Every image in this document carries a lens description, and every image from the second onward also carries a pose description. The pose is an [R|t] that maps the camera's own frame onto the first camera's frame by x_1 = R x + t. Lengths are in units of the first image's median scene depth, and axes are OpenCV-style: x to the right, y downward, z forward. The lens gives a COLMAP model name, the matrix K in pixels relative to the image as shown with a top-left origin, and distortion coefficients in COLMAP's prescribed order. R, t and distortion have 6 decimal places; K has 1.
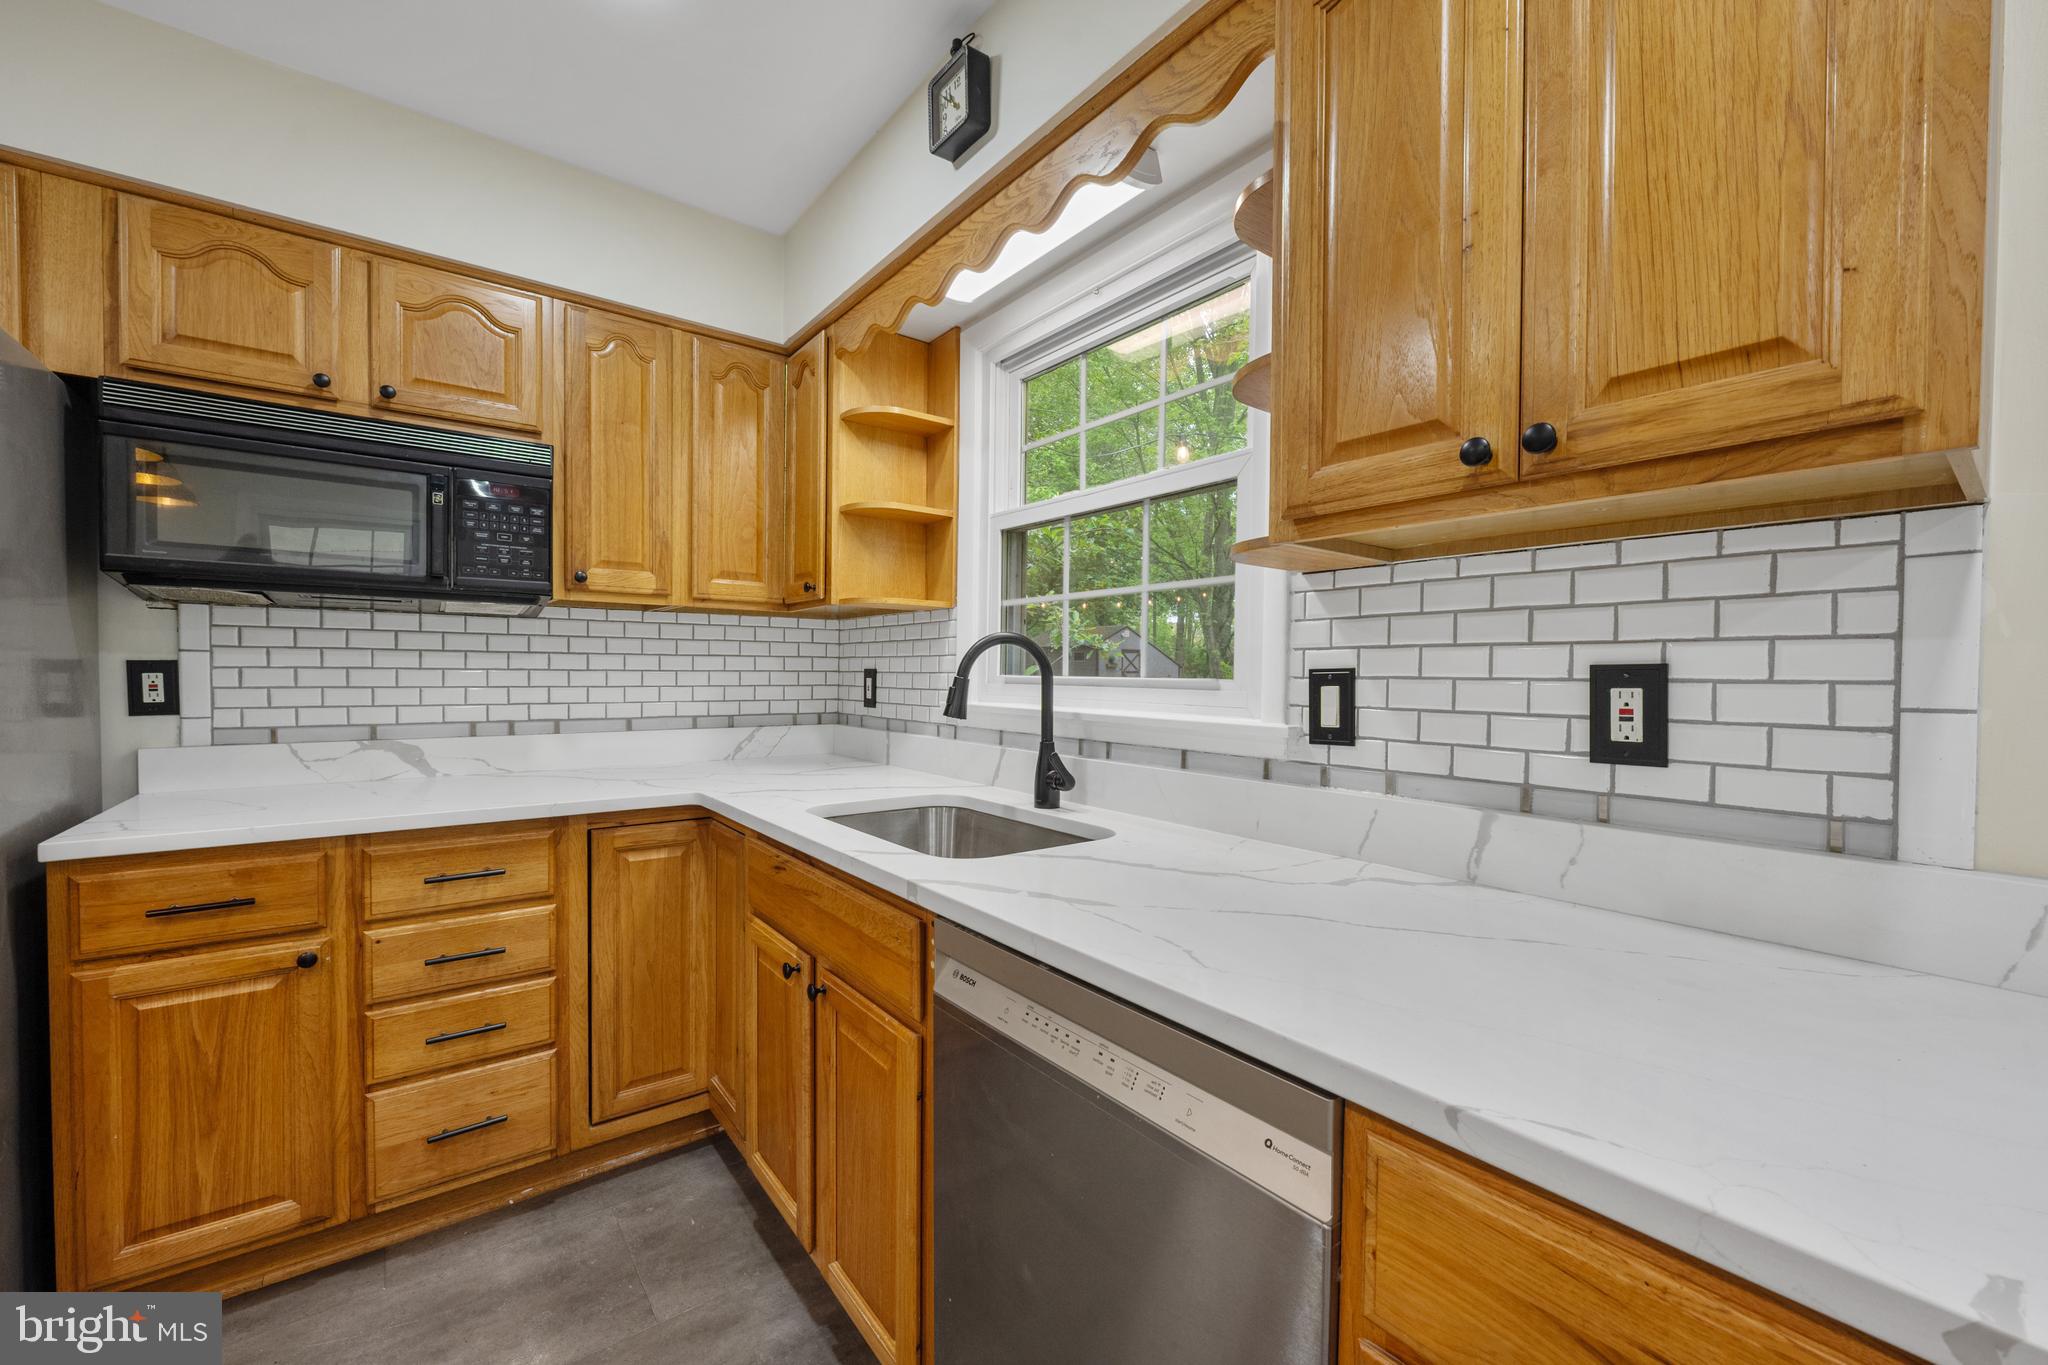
lens RADIAL K [[808.8, 0, 1022.1], [0, 808.8, 693.6], [0, 0, 1]] dist [-0.008274, 0.000400]
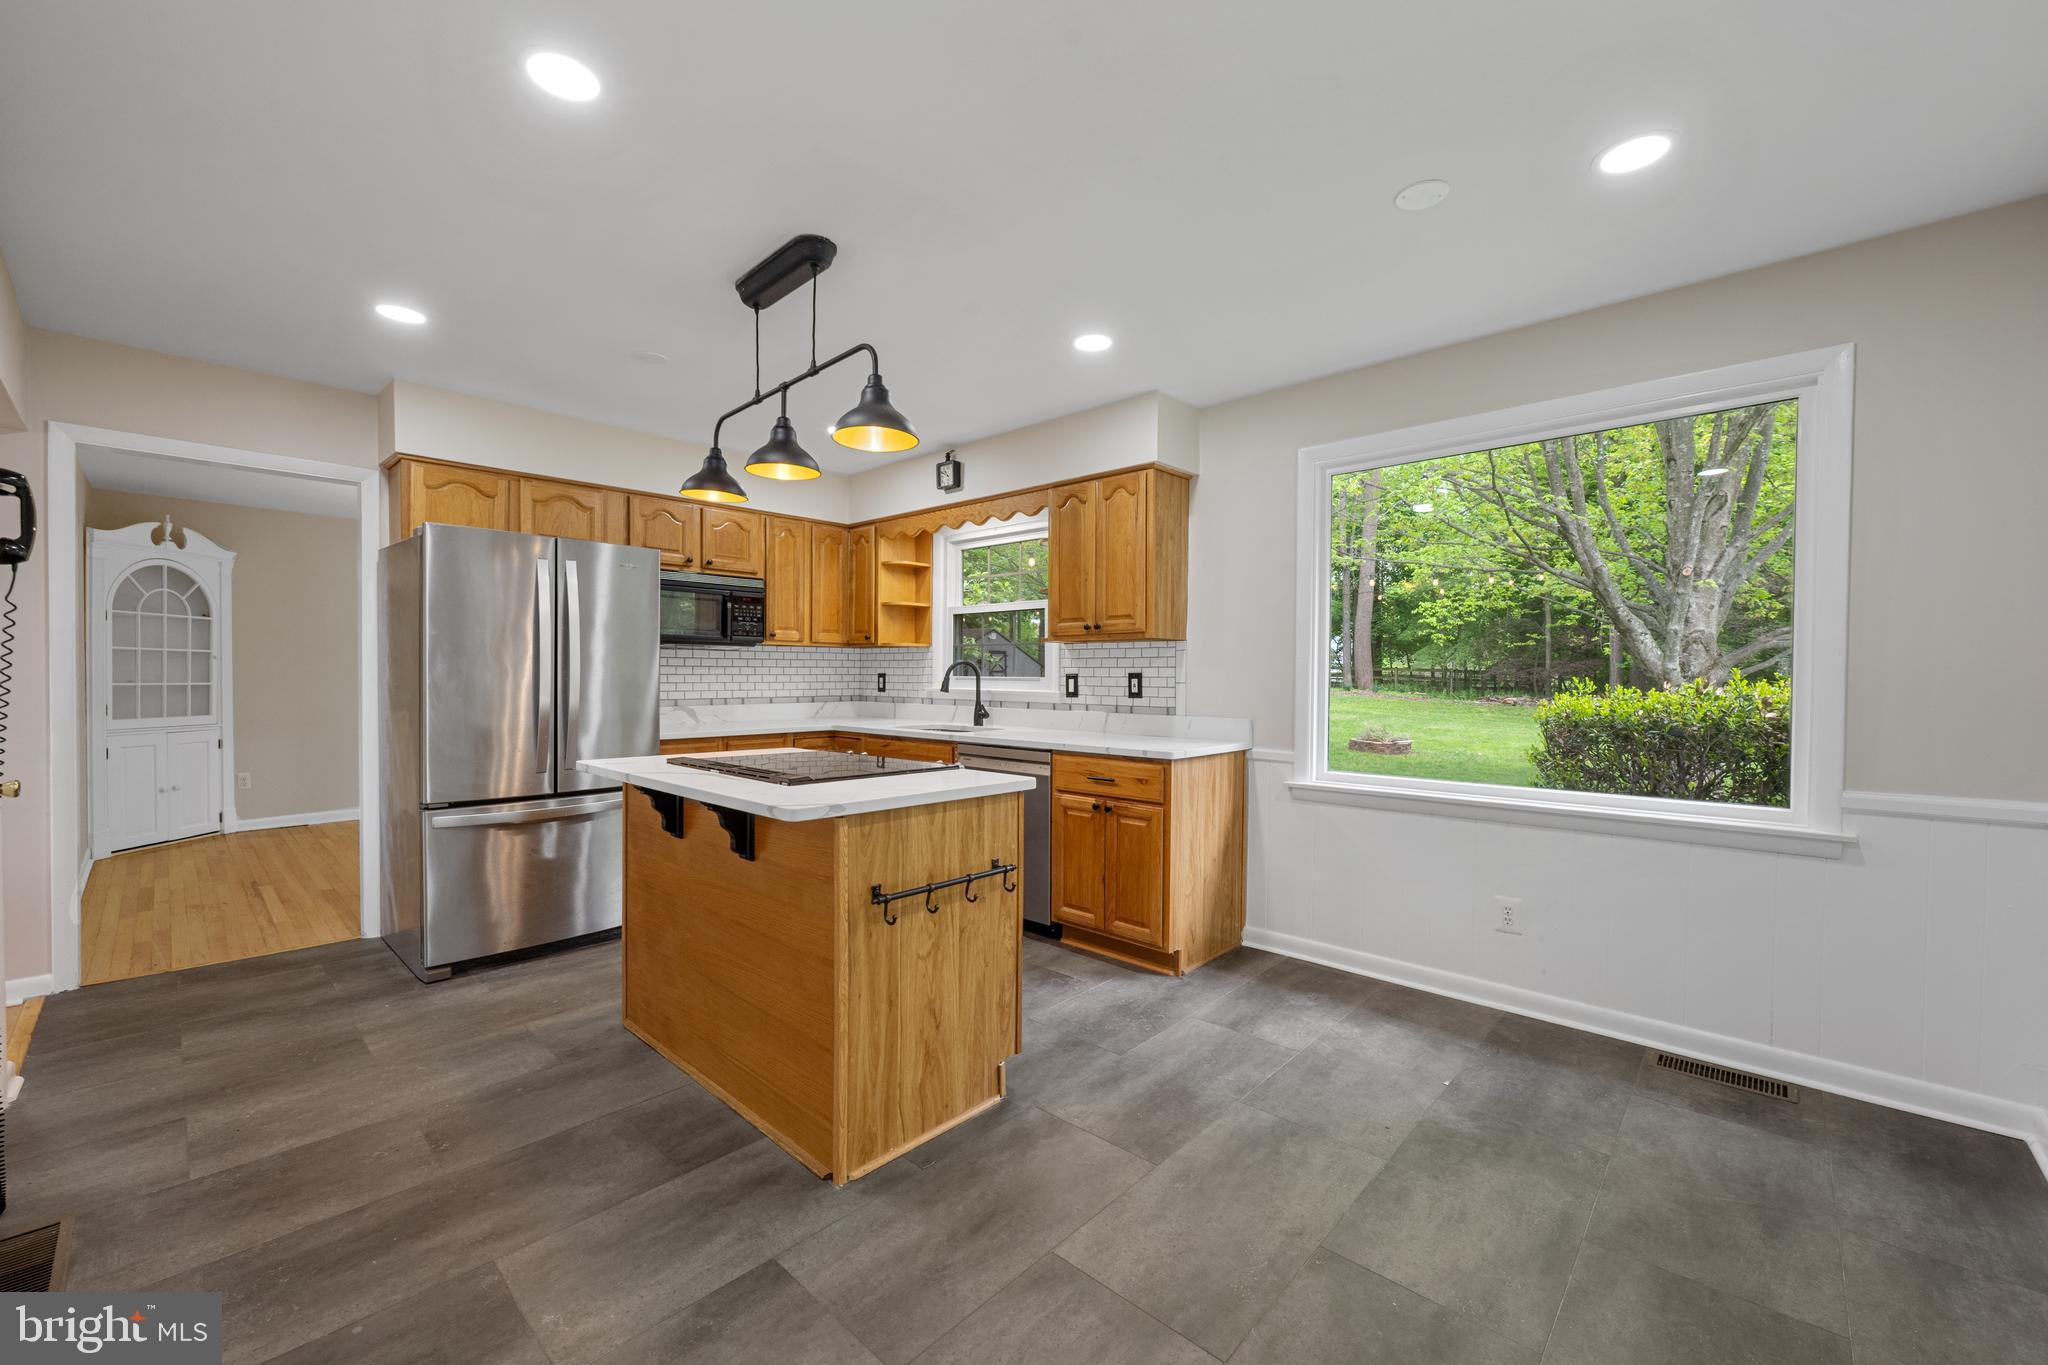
lens RADIAL K [[808.8, 0, 1020.9], [0, 808.8, 686.0], [0, 0, 1]] dist [-0.008274, 0.000400]
pose [[0.986516, -0.006360, 0.163539, -0.269815], [0.007856, 0.999933, -0.008502, 0.033966], [-0.163474, 0.009672, 0.986500, -1.674540]]
